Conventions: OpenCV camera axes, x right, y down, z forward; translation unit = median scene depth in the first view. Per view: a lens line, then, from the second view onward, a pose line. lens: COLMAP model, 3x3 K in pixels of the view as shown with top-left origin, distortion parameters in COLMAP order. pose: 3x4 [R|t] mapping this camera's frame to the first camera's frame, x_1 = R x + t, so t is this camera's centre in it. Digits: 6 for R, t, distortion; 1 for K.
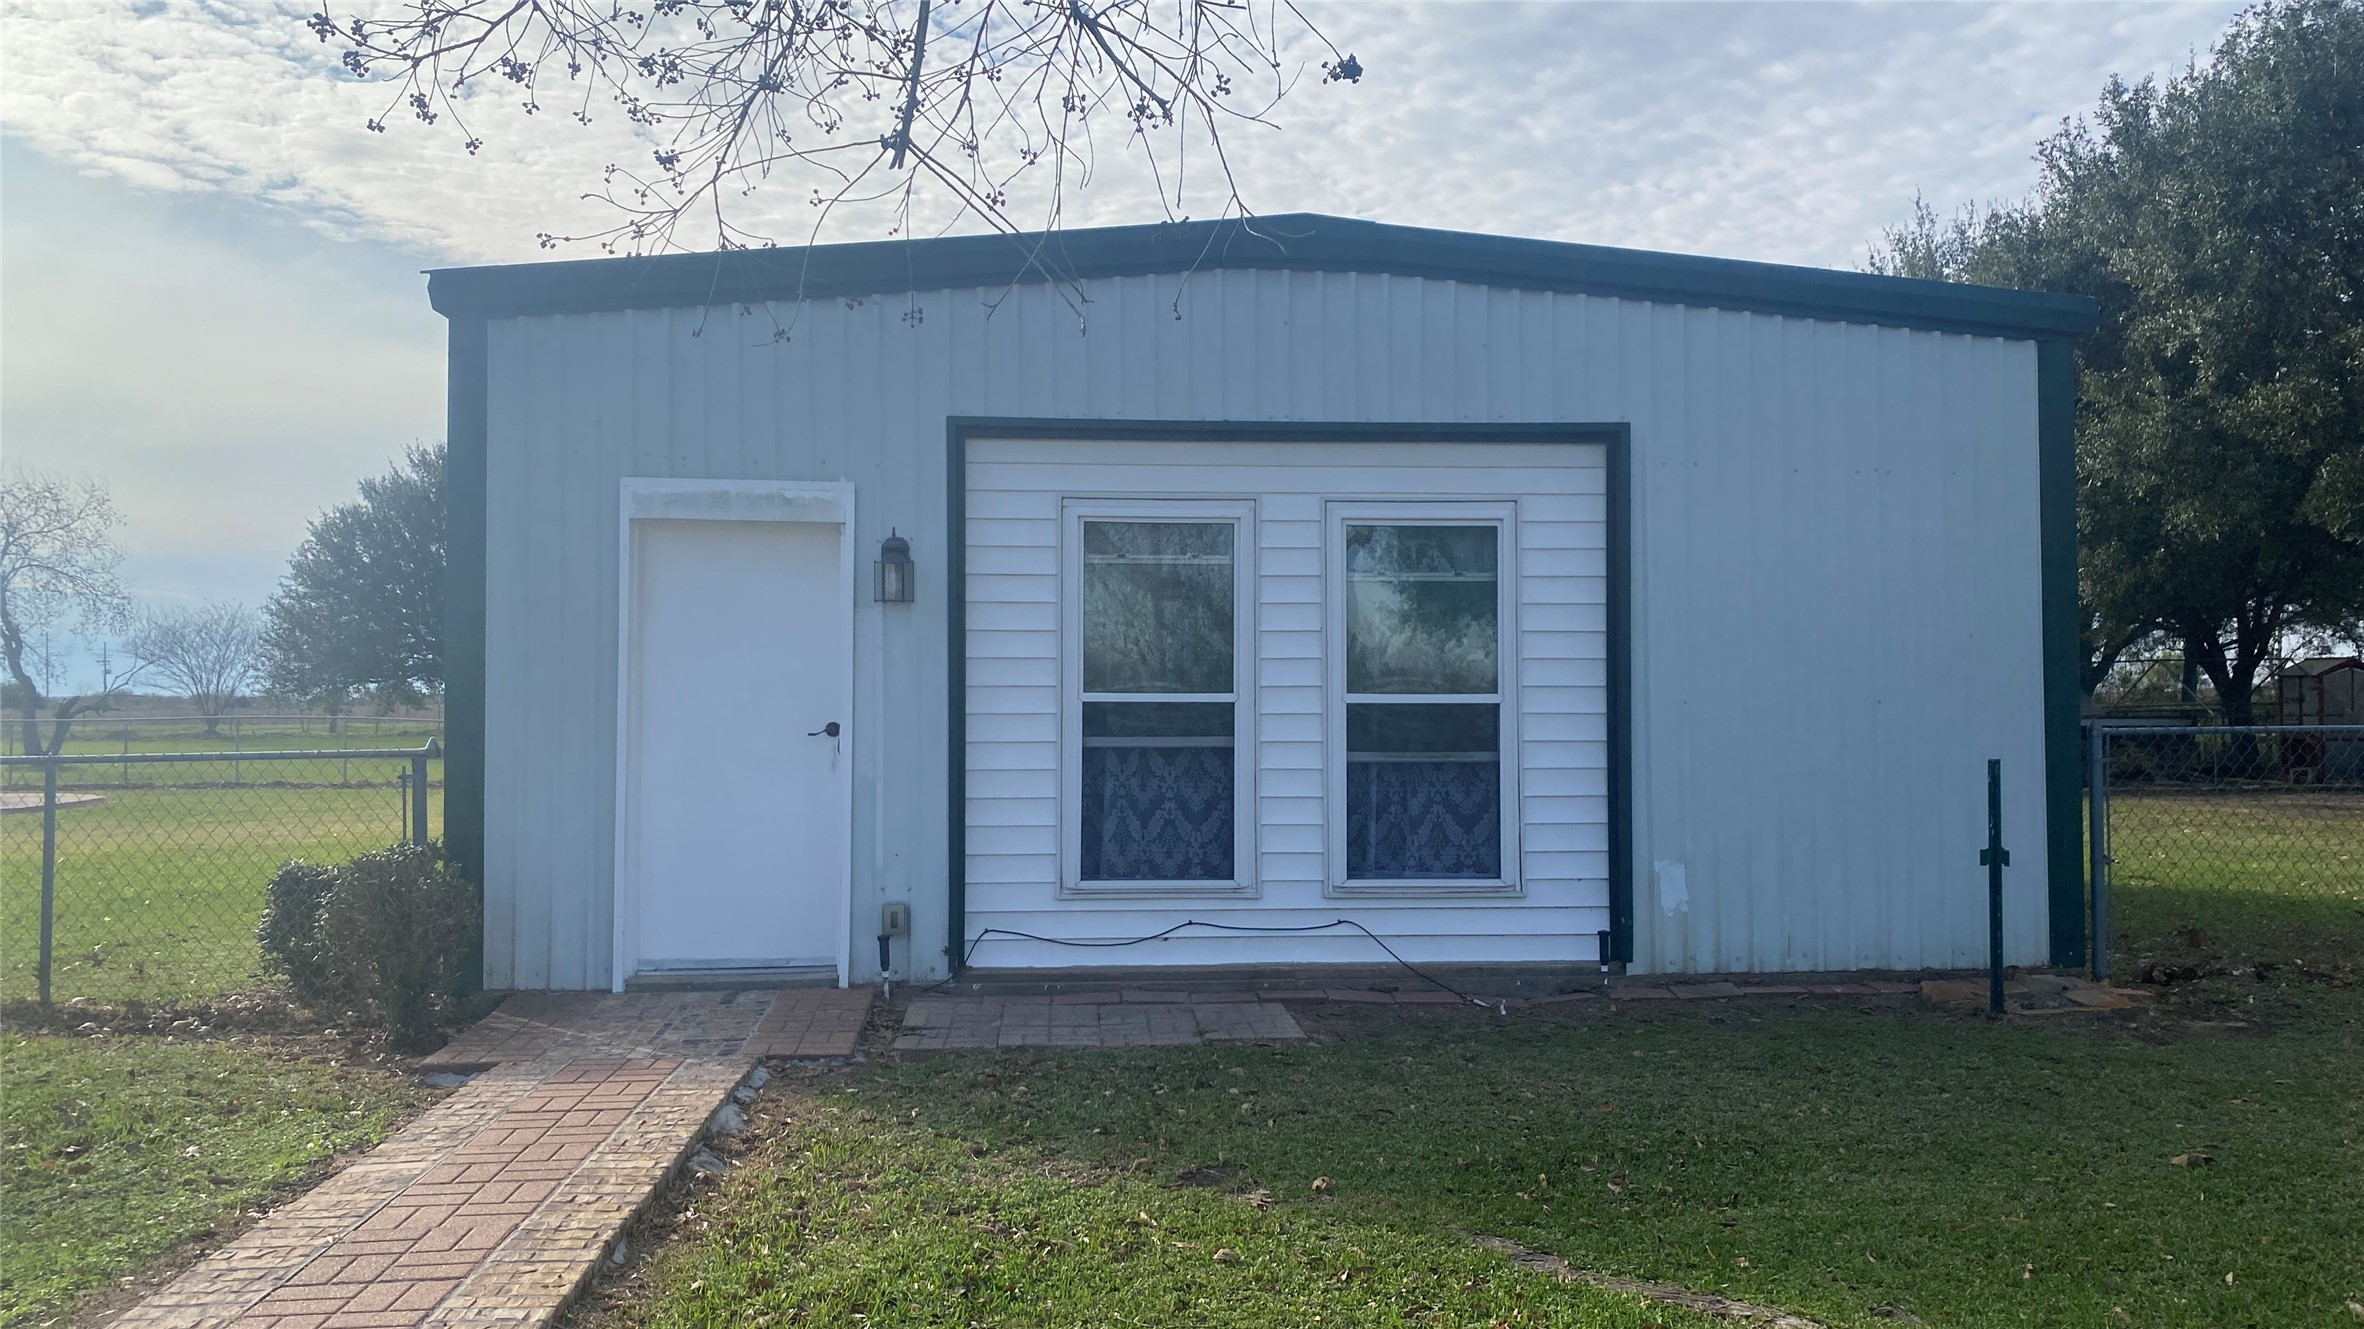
lens RADIAL K [[1921.3, 0, 1182.0], [0, 1921.3, 664.5], [0, 0, 1]] dist [0.200764, -0.533752]
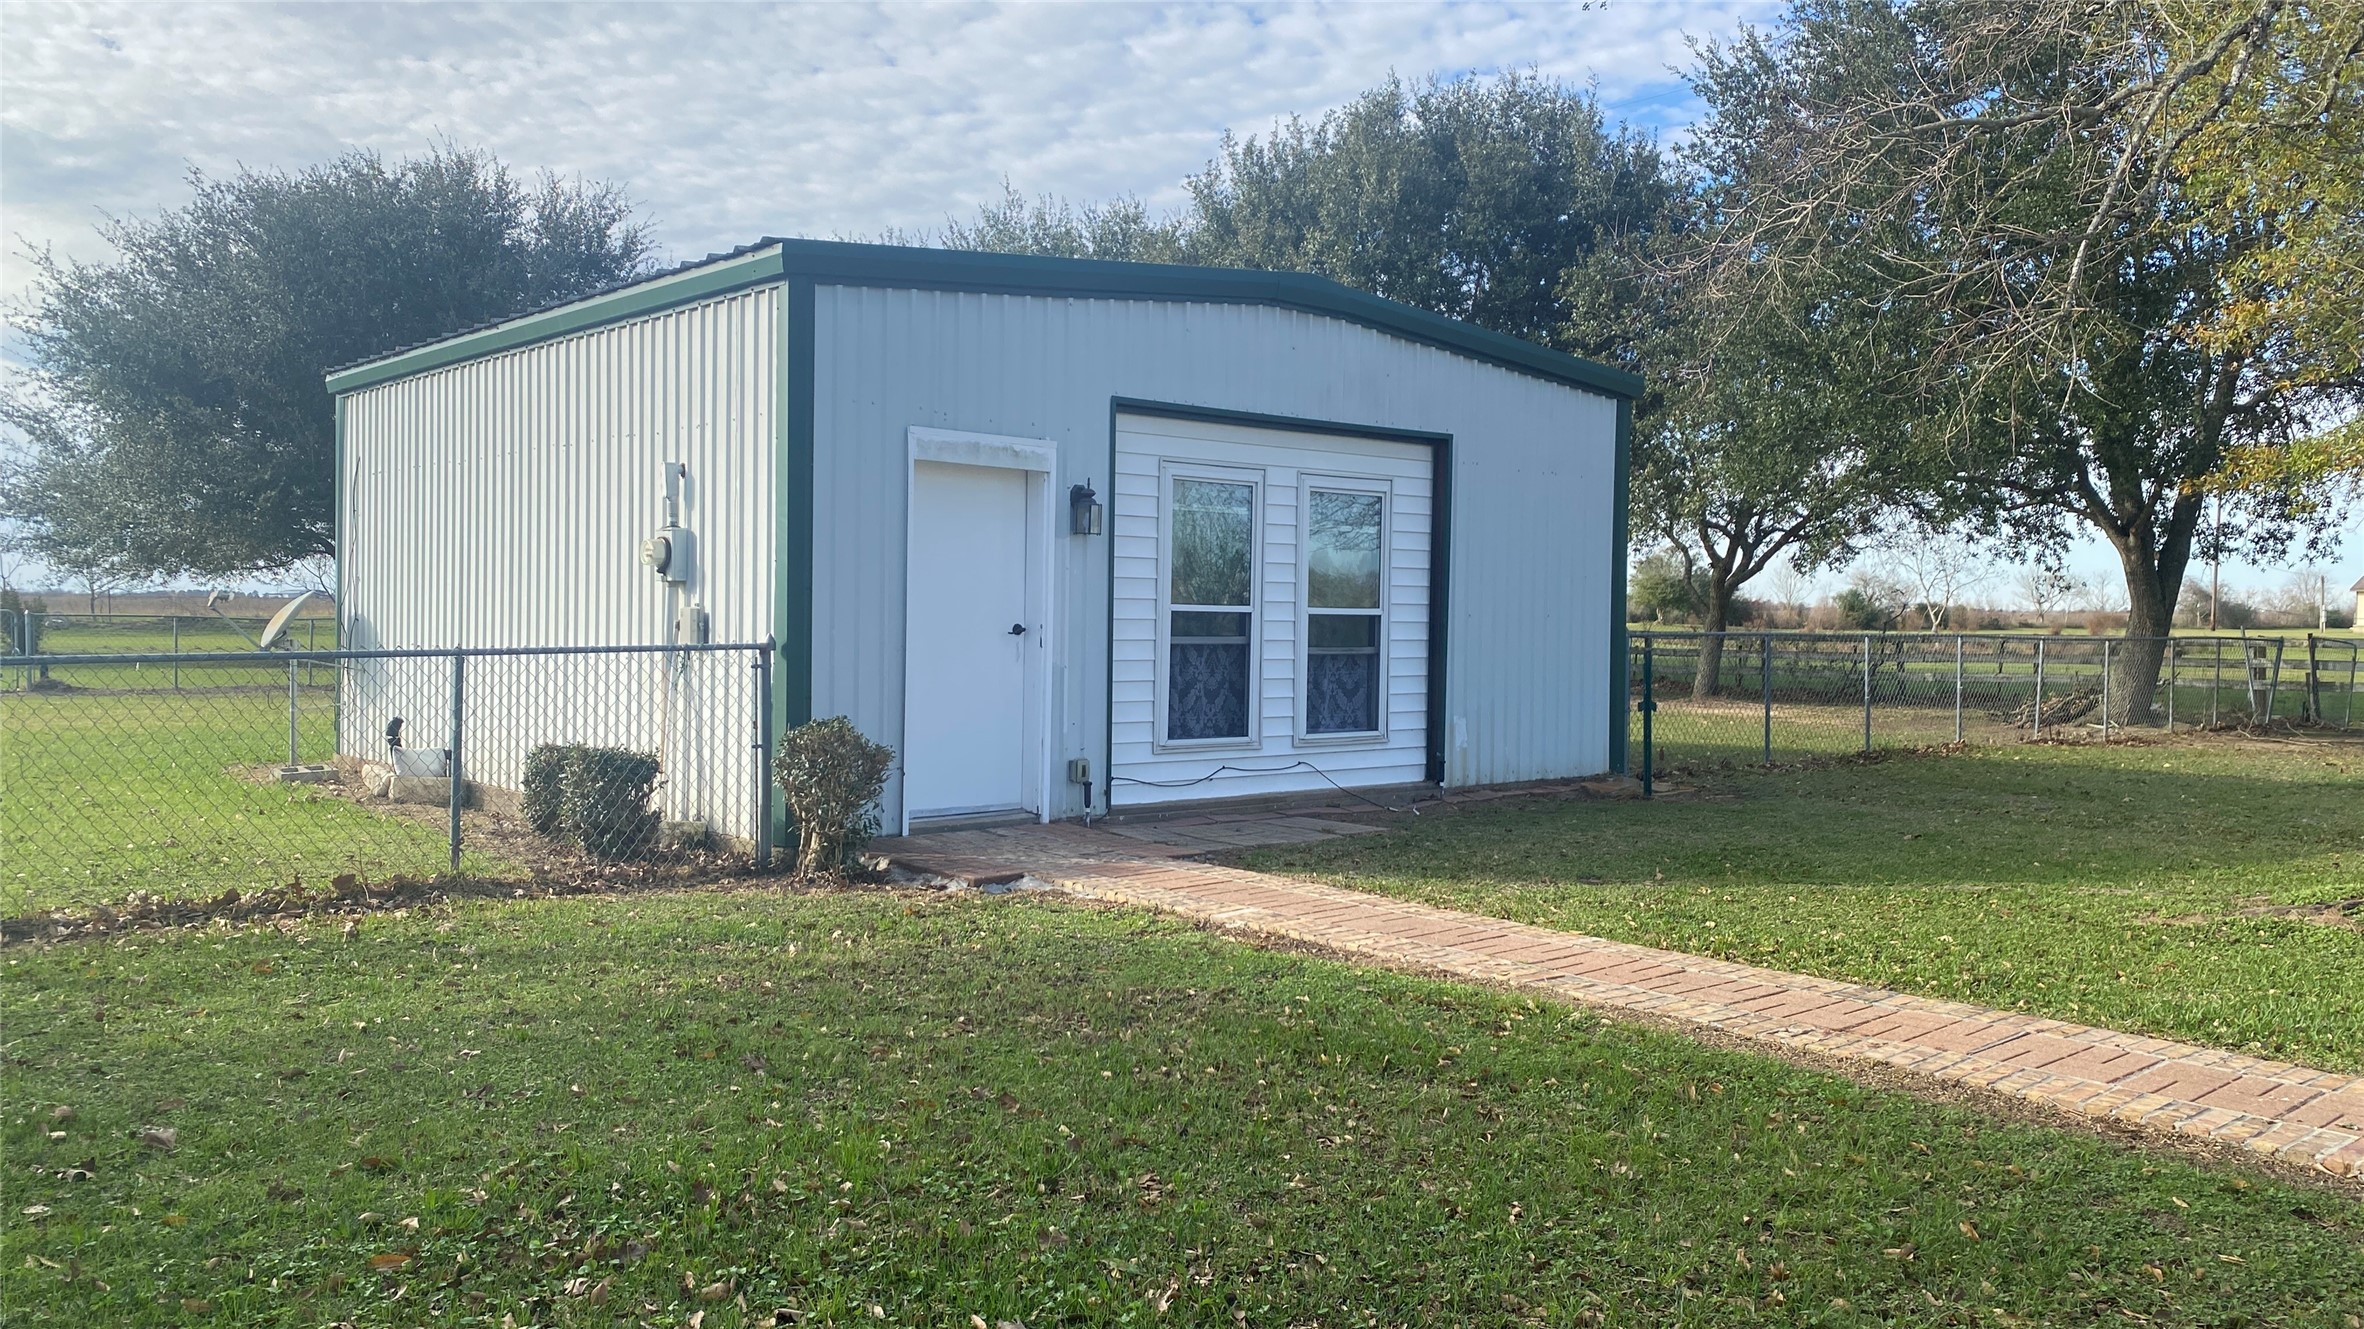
lens RADIAL K [[1921.3, 0, 1182.0], [0, 1921.3, 664.5], [0, 0, 1]] dist [0.200764, -0.533752]
pose [[0.785101, -0.004123, 0.619354, -0.890031], [-0.029148, 0.998624, 0.043596, -0.002236], [-0.618682, -0.052280, 0.783900, -0.084303]]
